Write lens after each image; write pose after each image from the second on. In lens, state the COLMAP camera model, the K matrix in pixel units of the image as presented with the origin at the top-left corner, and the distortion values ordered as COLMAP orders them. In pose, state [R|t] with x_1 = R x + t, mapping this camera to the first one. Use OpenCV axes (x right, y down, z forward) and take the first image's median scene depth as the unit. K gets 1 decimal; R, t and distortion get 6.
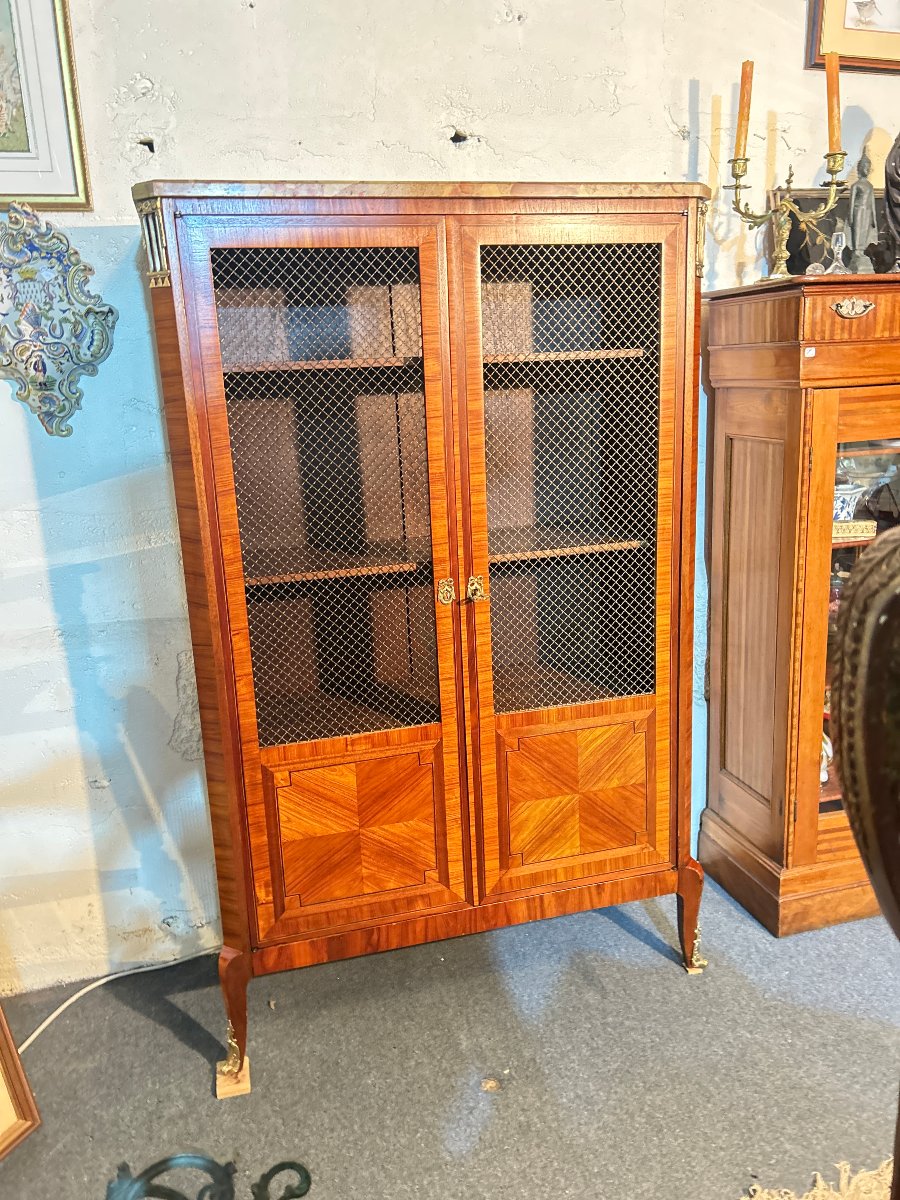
lens RADIAL K [[914.8, 0, 451.7], [0, 914.8, 608.2], [0, 0, 1]] dist [-0.015073, -0.008349]
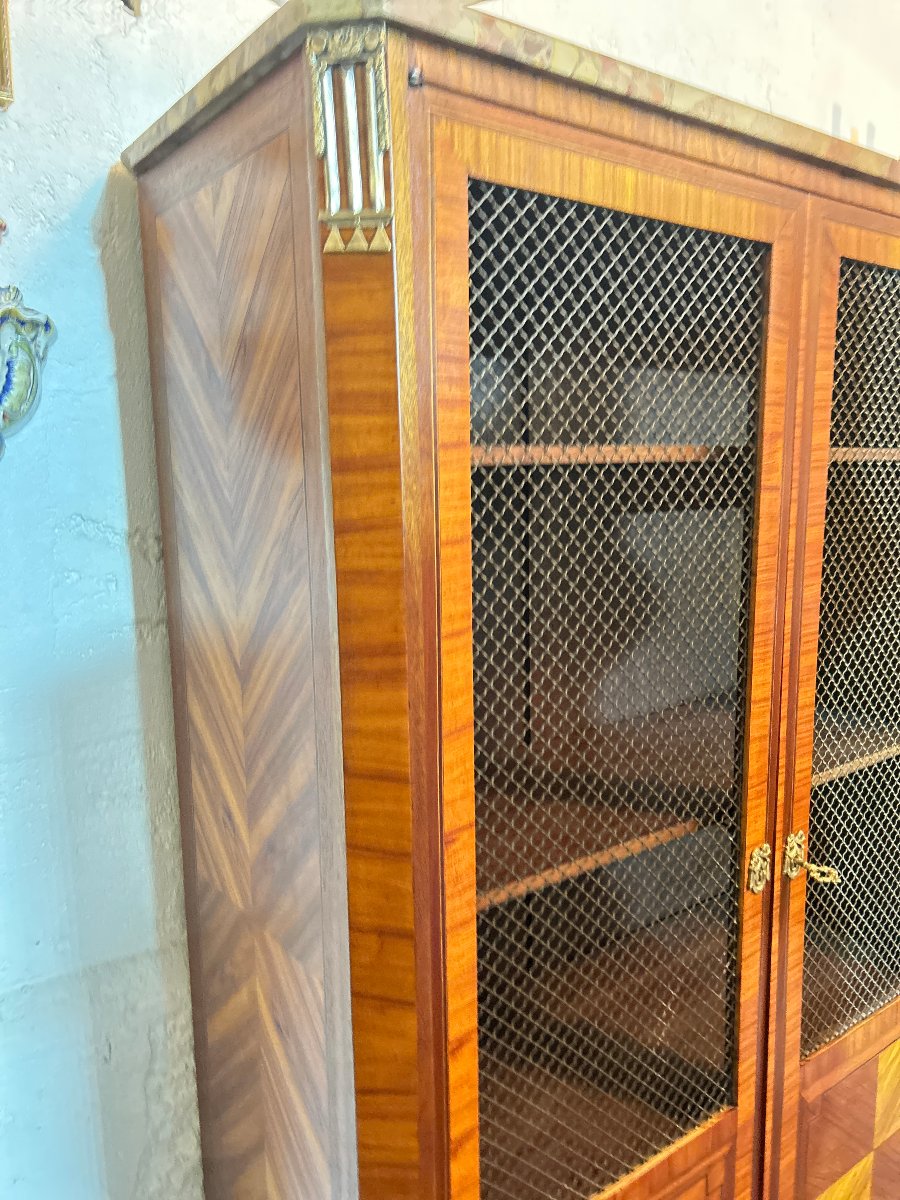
lens RADIAL K [[906.5, 0, 450.0], [0, 906.5, 600.0], [0, 0, 1]] dist [-0.002084, -0.013760]
pose [[0.934029, -0.025297, 0.356301, -0.389392], [0.063252, 0.993439, -0.095279, -0.147008], [-0.351553, 0.111530, 0.929501, 0.580937]]
